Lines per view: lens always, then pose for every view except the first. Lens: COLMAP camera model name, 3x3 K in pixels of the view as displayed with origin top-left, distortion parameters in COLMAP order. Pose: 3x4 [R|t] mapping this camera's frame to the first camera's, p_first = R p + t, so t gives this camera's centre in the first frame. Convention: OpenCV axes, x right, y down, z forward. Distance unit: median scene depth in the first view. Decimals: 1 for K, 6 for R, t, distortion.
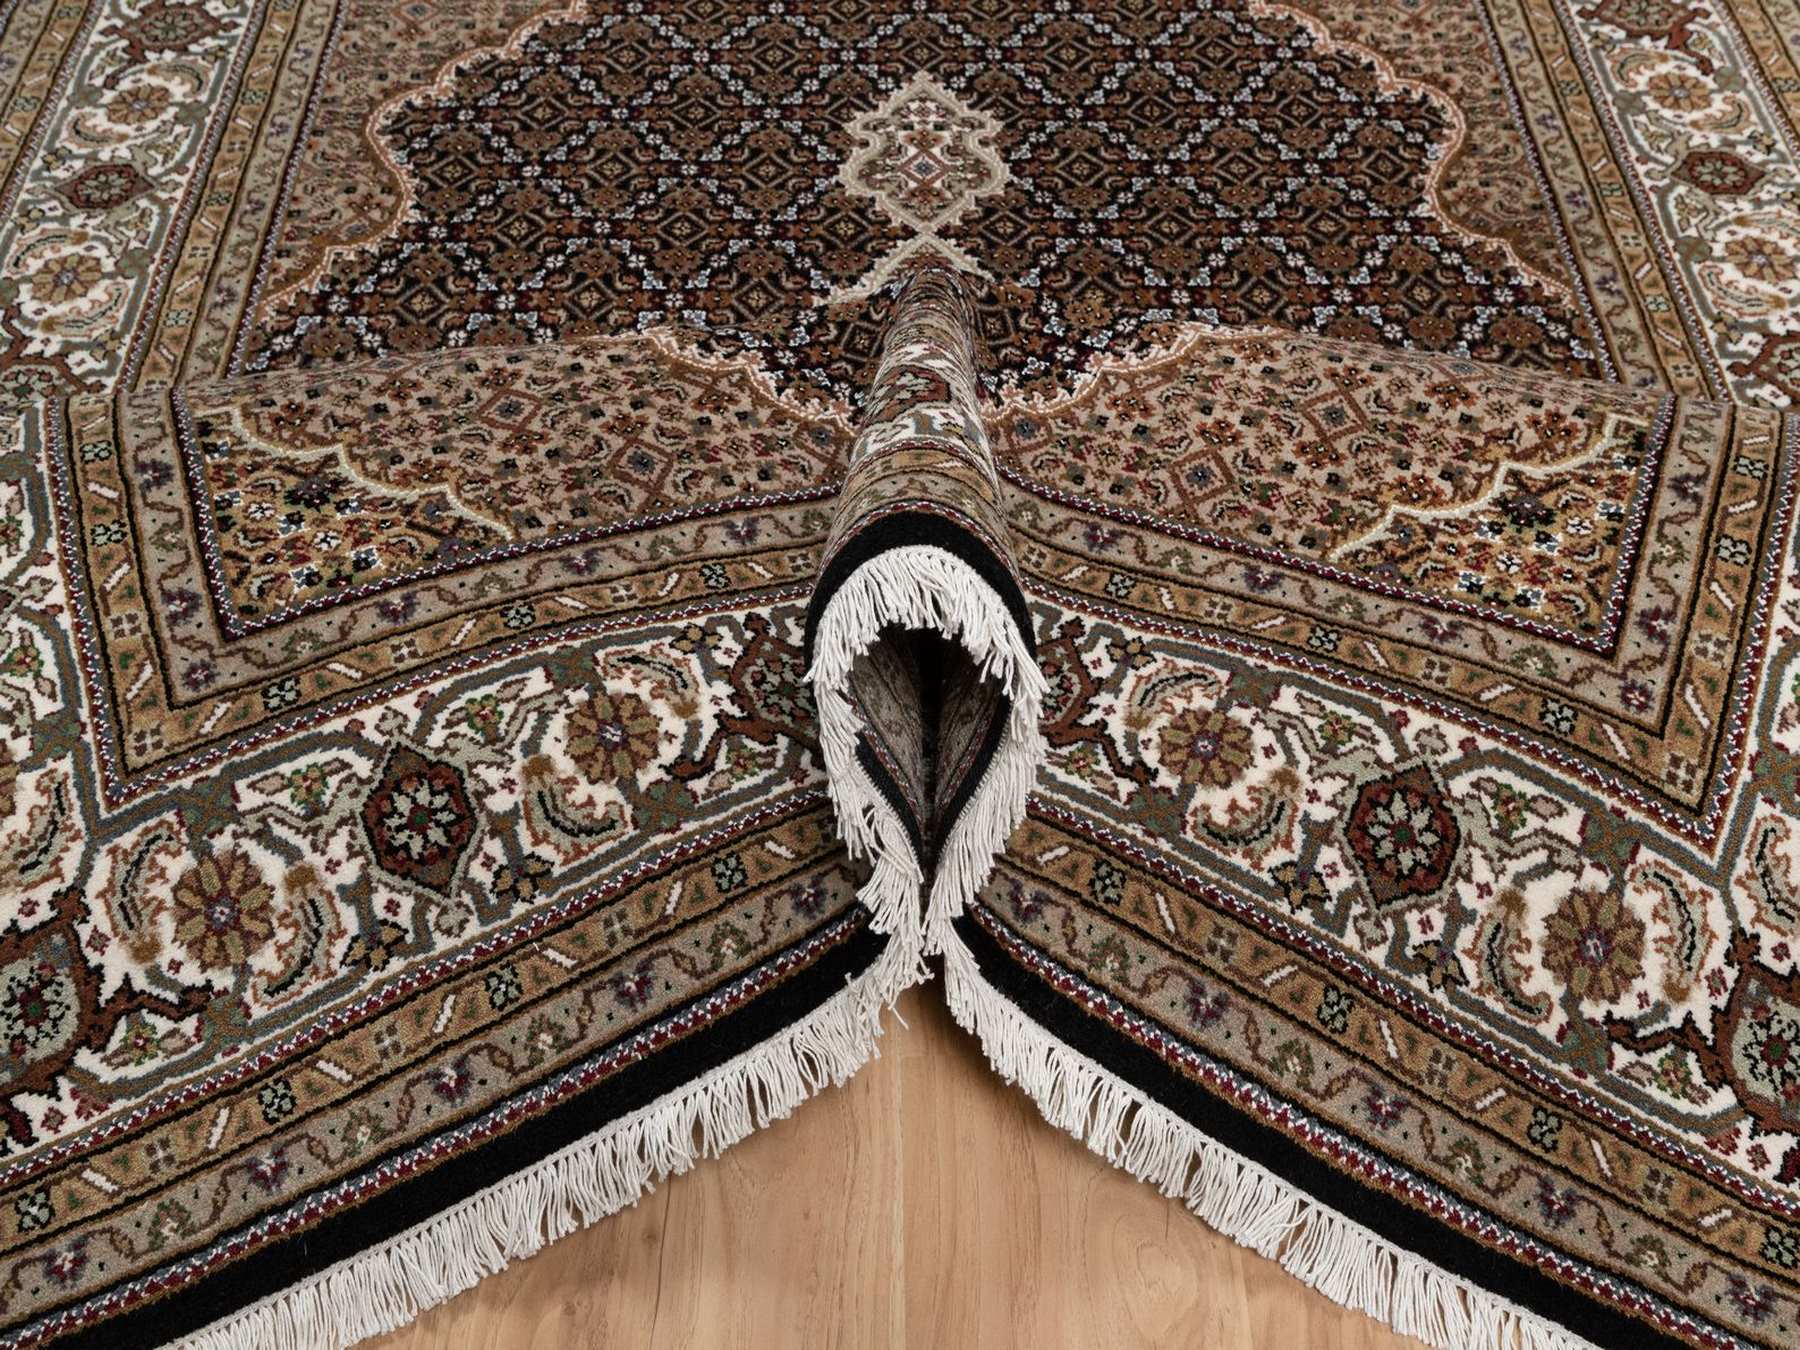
lens RADIAL K [[1532.3, 0, 900.0], [0, 1532.3, 675.0], [0, 0, 1]] dist [-0.000890, -0.000191]
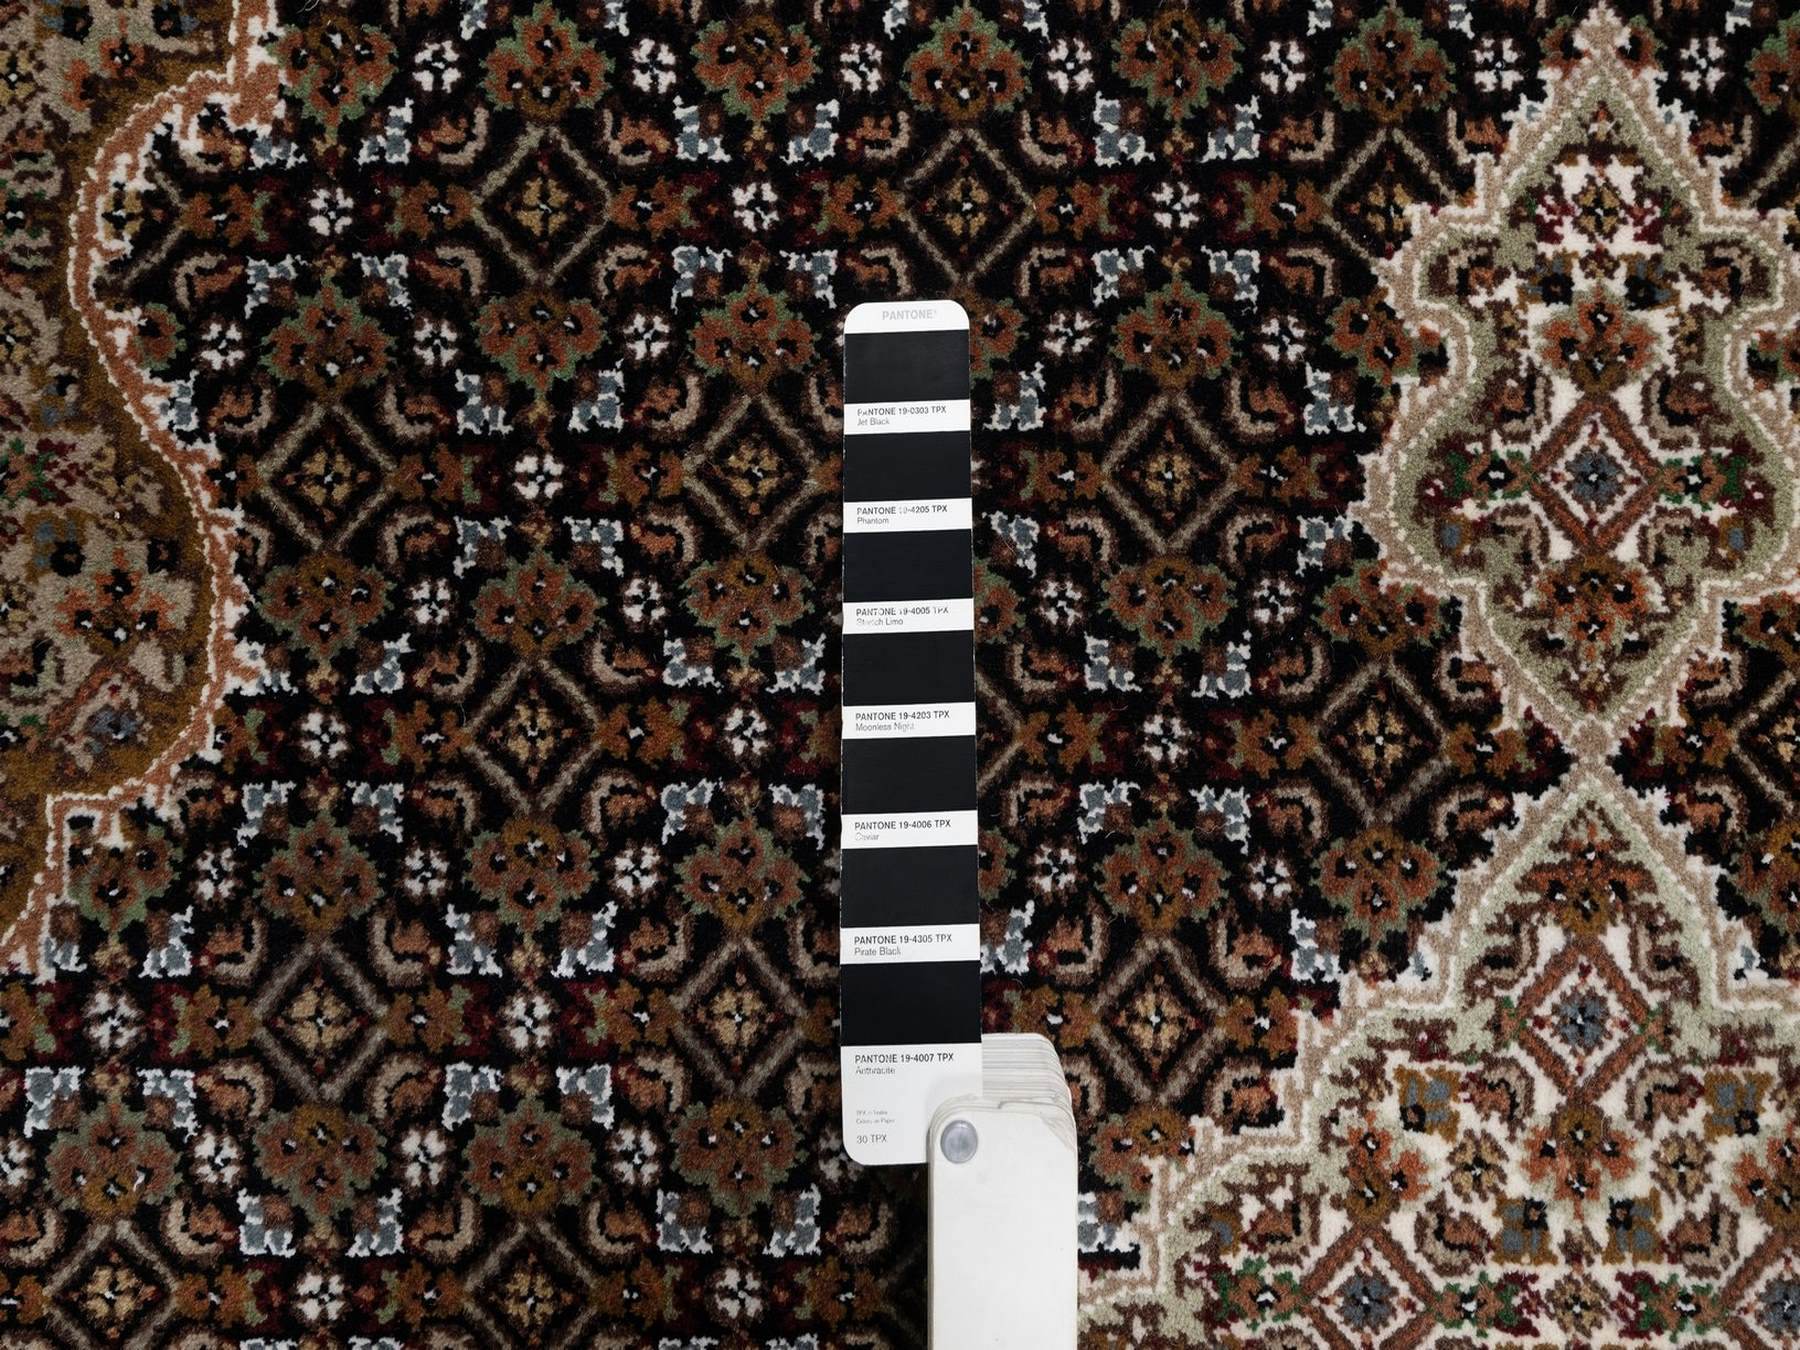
lens RADIAL K [[1337.8, 0, 900.0], [0, 1337.8, 675.0], [0, 0, 1]] dist [0.004780, -0.008887]
pose [[0.999151, 0.038238, -0.015348, -0.148977], [-0.022186, 0.813169, 0.581605, -0.490295], [0.034720, -0.580771, 0.813326, 0.725627]]
